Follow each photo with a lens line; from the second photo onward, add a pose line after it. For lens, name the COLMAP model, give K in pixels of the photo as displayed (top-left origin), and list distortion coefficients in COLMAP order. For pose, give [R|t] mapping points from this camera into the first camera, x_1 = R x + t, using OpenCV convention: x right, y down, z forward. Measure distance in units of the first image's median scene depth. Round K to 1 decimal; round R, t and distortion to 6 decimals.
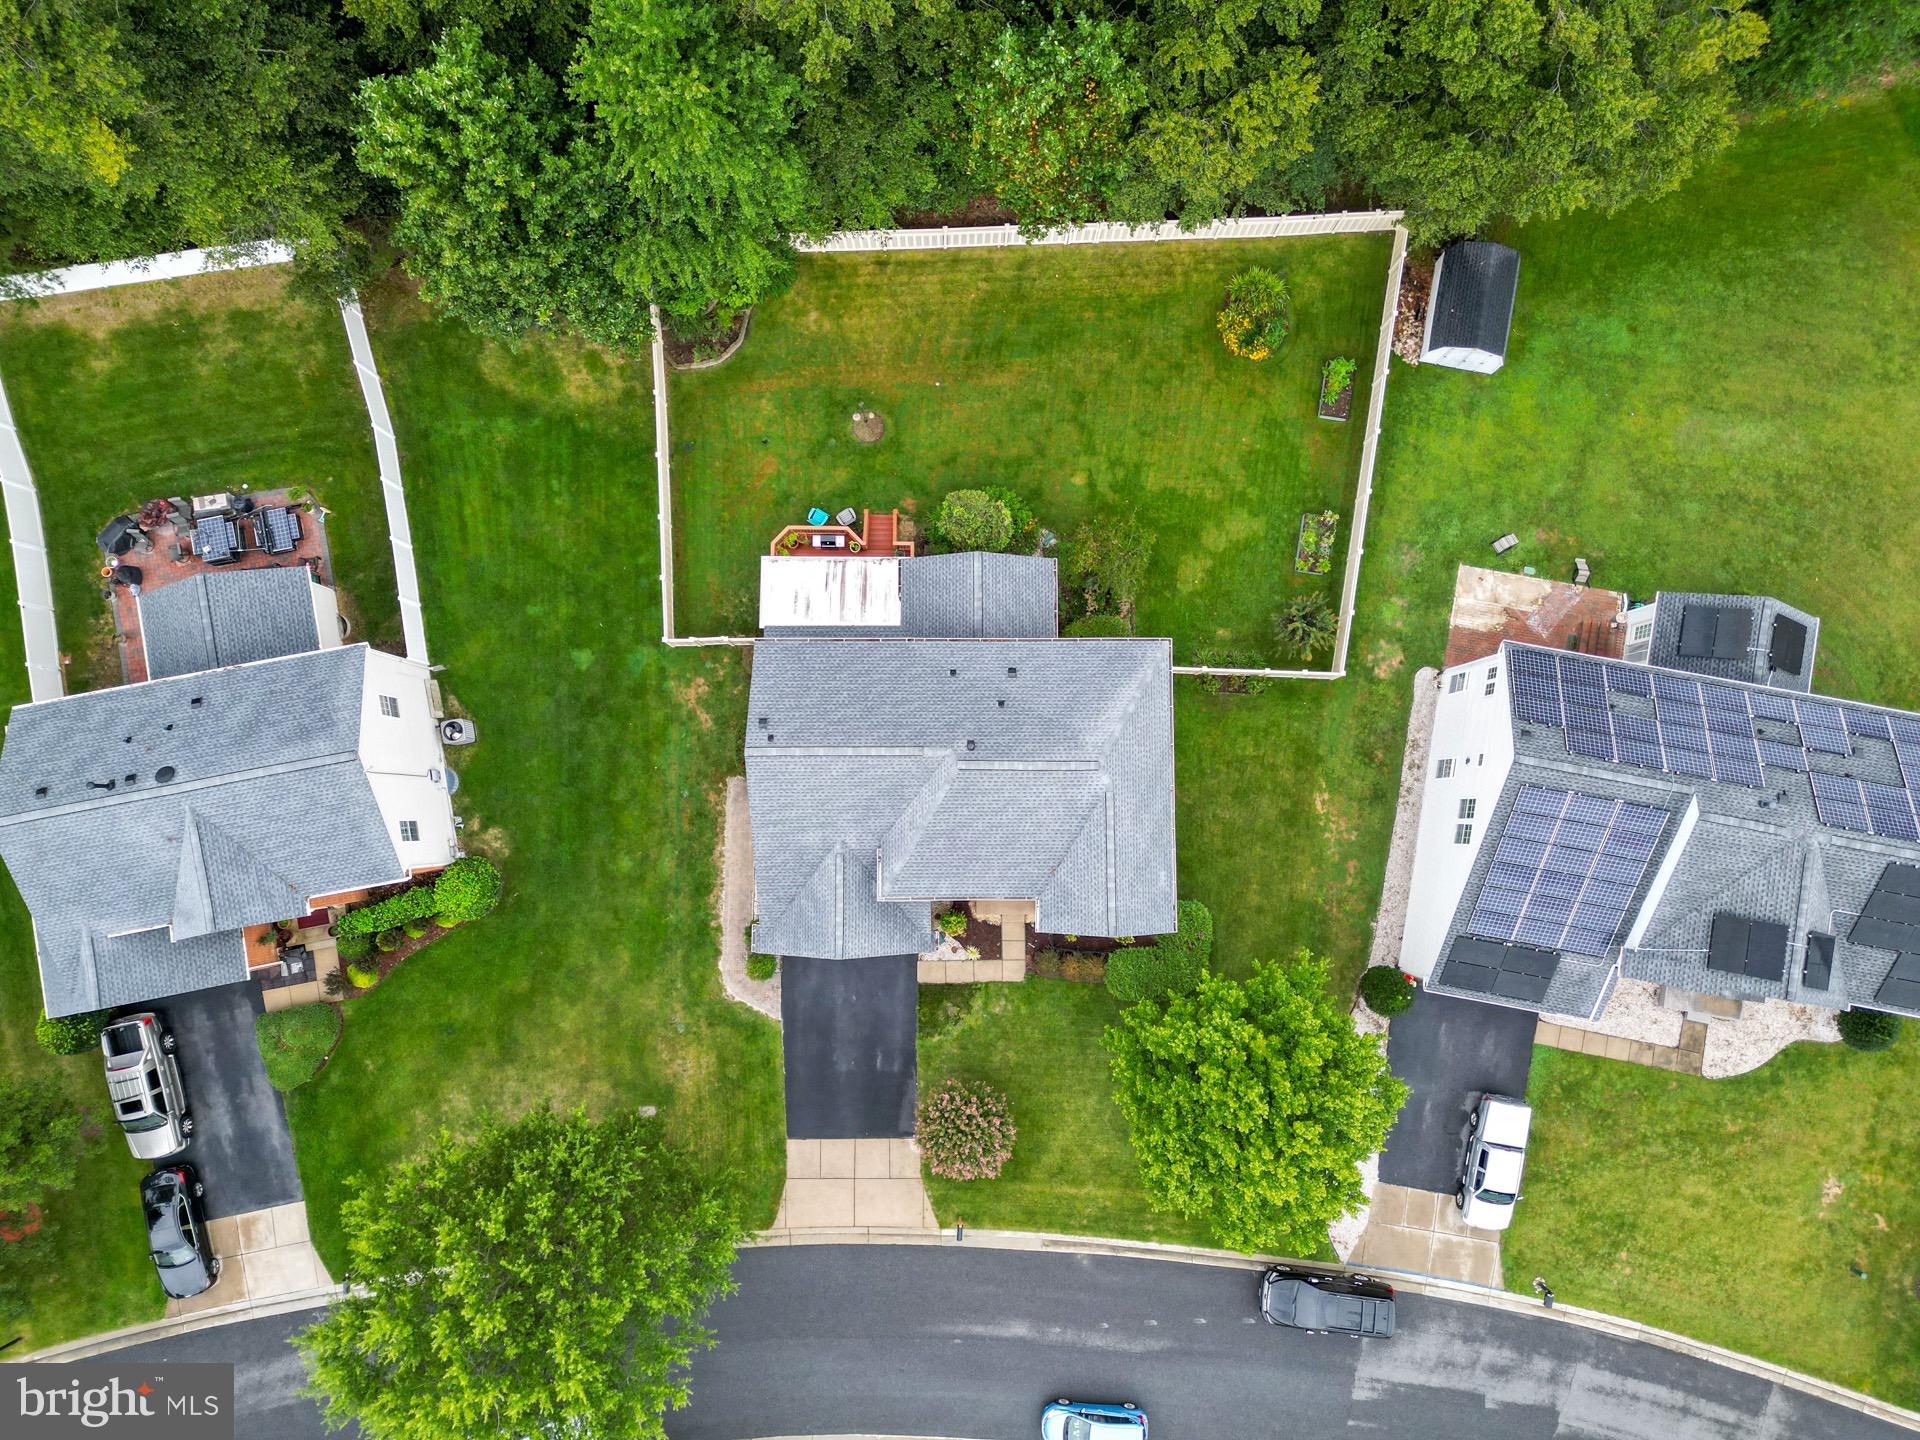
lens RADIAL K [[1343.0, 0, 963.7], [0, 1343.0, 714.9], [0, 0, 1]] dist [0.083472, -0.079227]
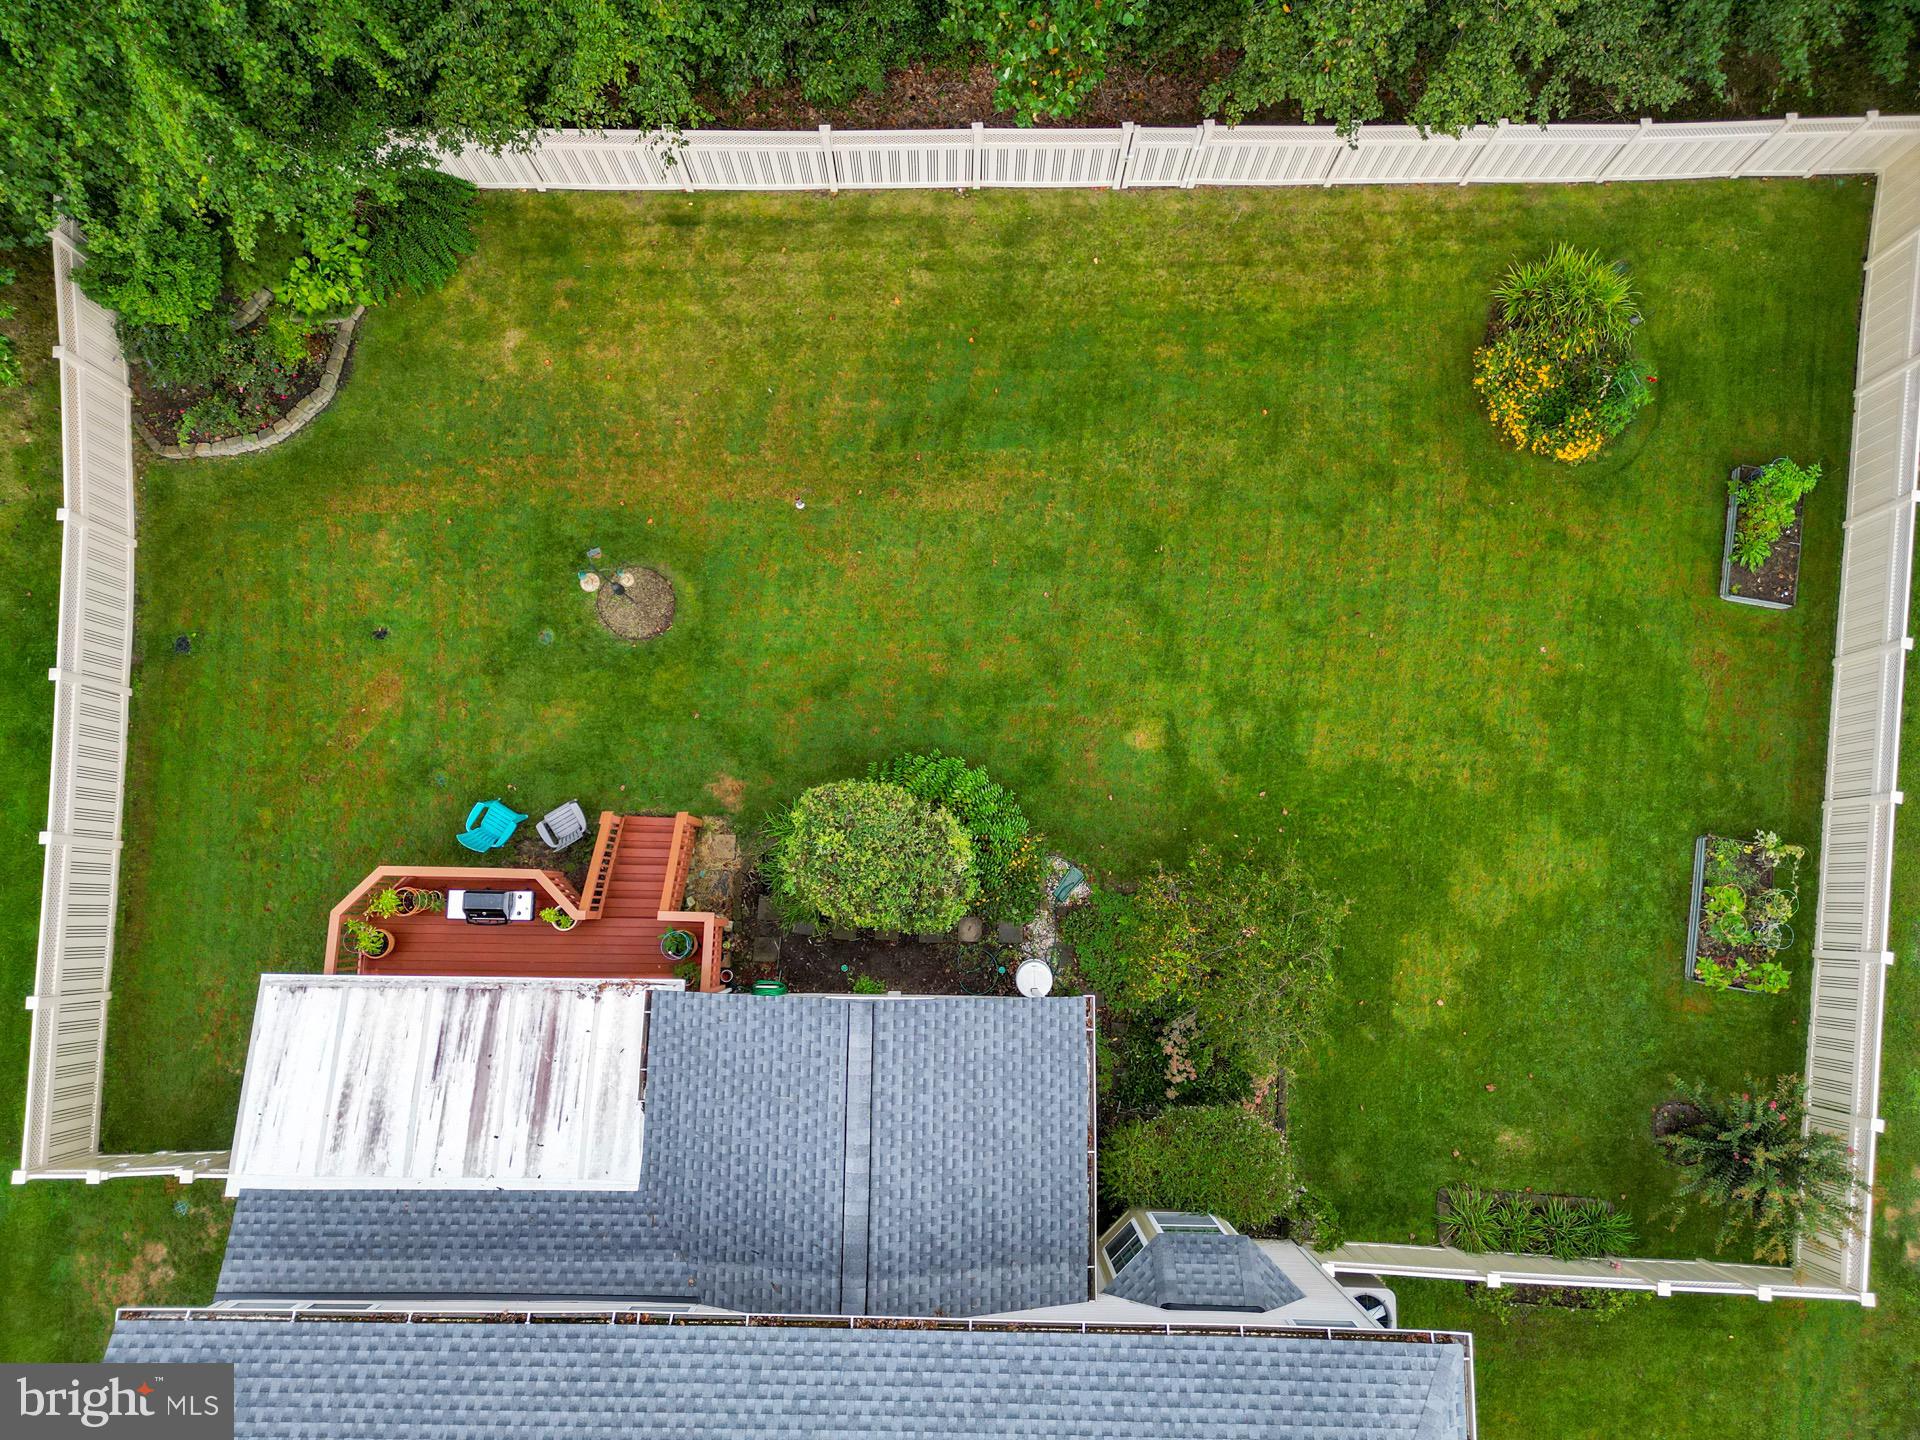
lens RADIAL K [[1311.5, 0, 960.0], [0, 1311.5, 720.0], [0, 0, 1]] dist [0.074590, -0.066953]
pose [[0.999790, 0.018636, -0.008542, 0.033722], [-0.019172, 0.997521, -0.067703, -0.156839], [0.007259, 0.067852, 0.997669, 0.617865]]
